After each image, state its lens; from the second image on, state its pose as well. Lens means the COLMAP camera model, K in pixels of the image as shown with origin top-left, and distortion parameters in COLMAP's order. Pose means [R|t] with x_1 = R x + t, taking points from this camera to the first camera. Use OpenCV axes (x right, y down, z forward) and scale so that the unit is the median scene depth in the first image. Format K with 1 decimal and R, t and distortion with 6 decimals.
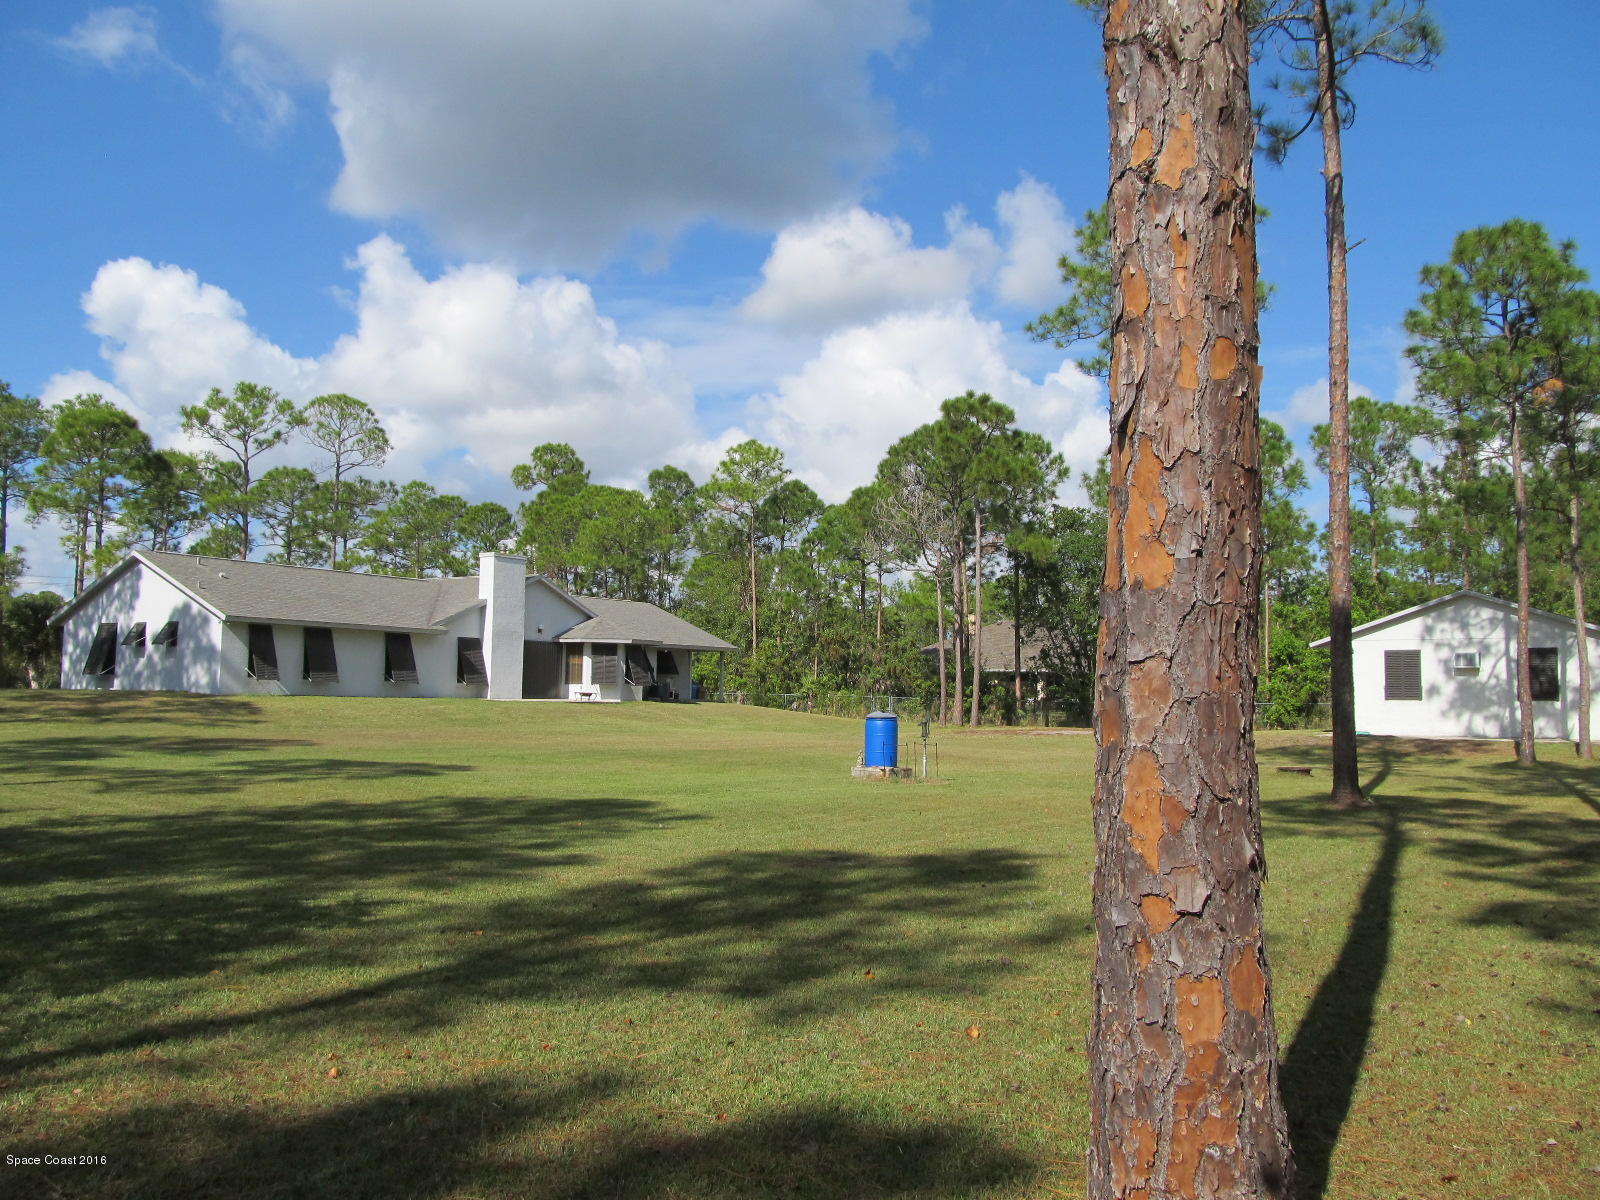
lens RADIAL K [[1315.2, 0, 800.0], [0, 1315.2, 600.0], [0, 0, 1]] dist [-0.053903, 0.000888]
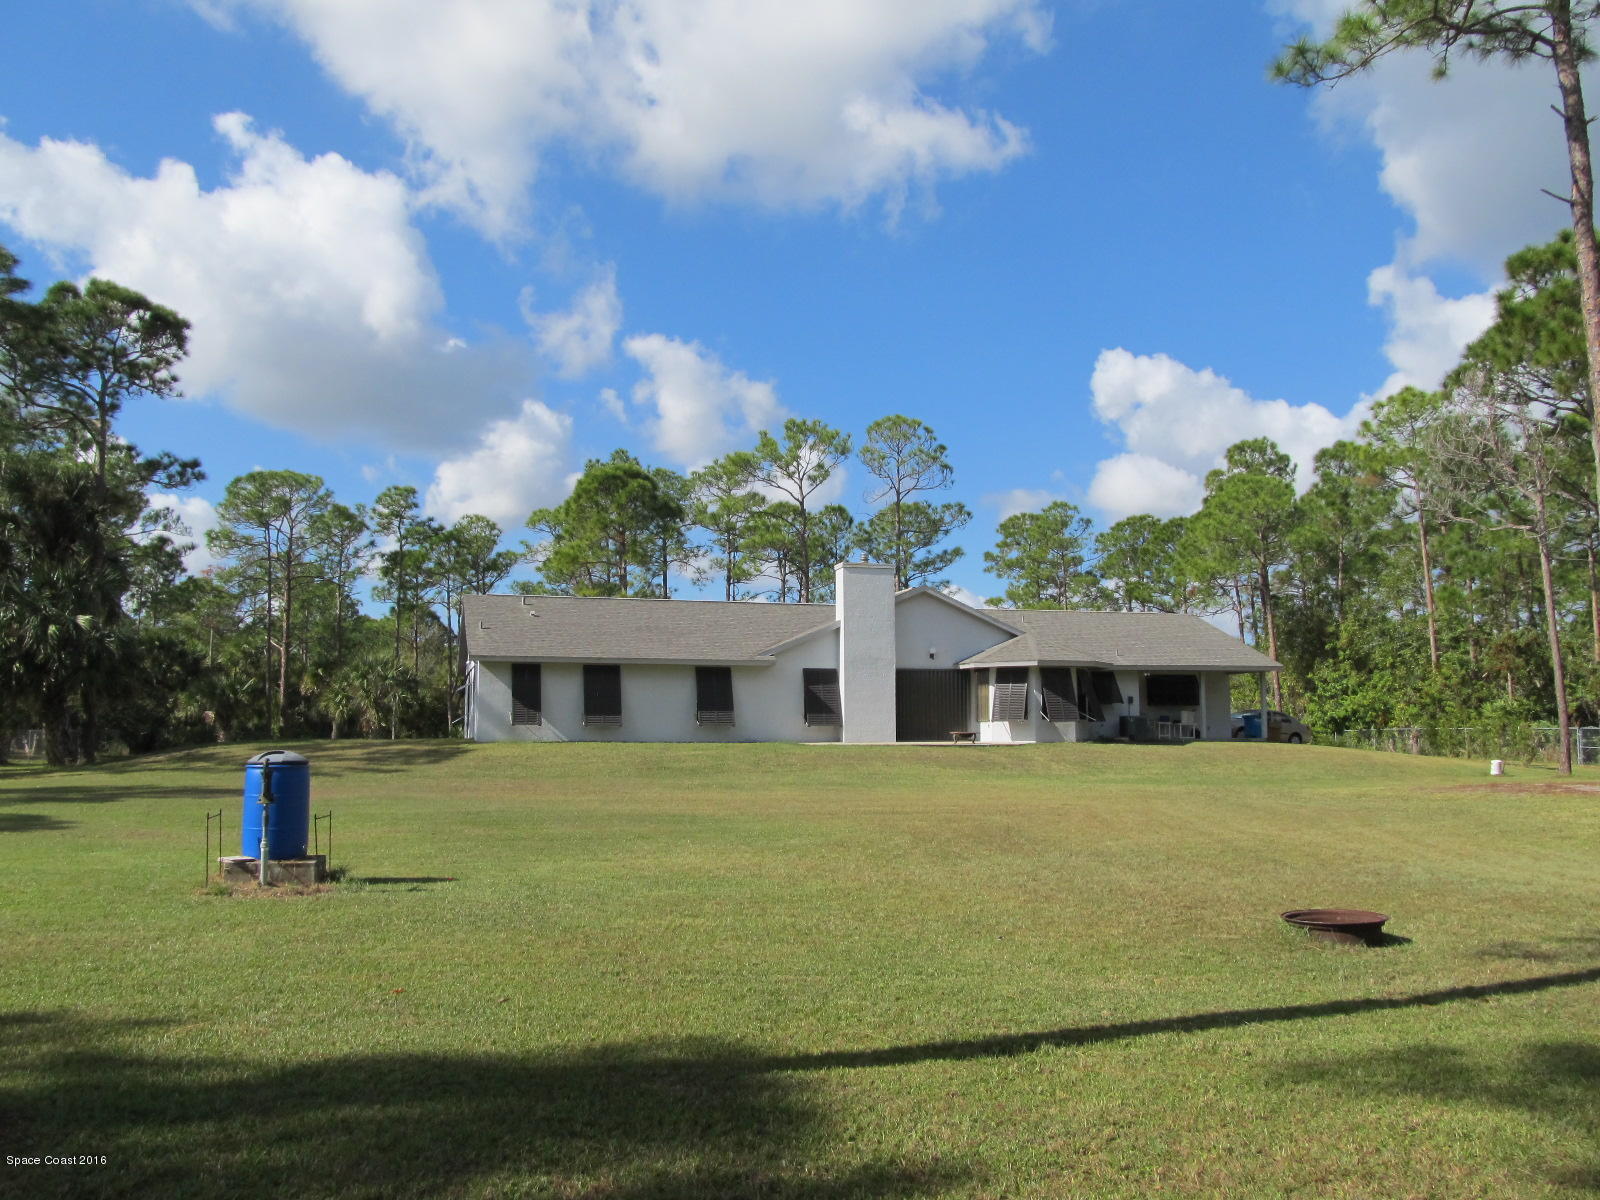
lens RADIAL K [[1315.2, 0, 800.0], [0, 1315.2, 600.0], [0, 0, 1]] dist [-0.053903, 0.000888]
pose [[0.758913, -0.084261, -0.645717, 0.290972], [0.060743, 0.996430, -0.058635, 0.035624], [0.648352, 0.005276, 0.761322, 0.385937]]
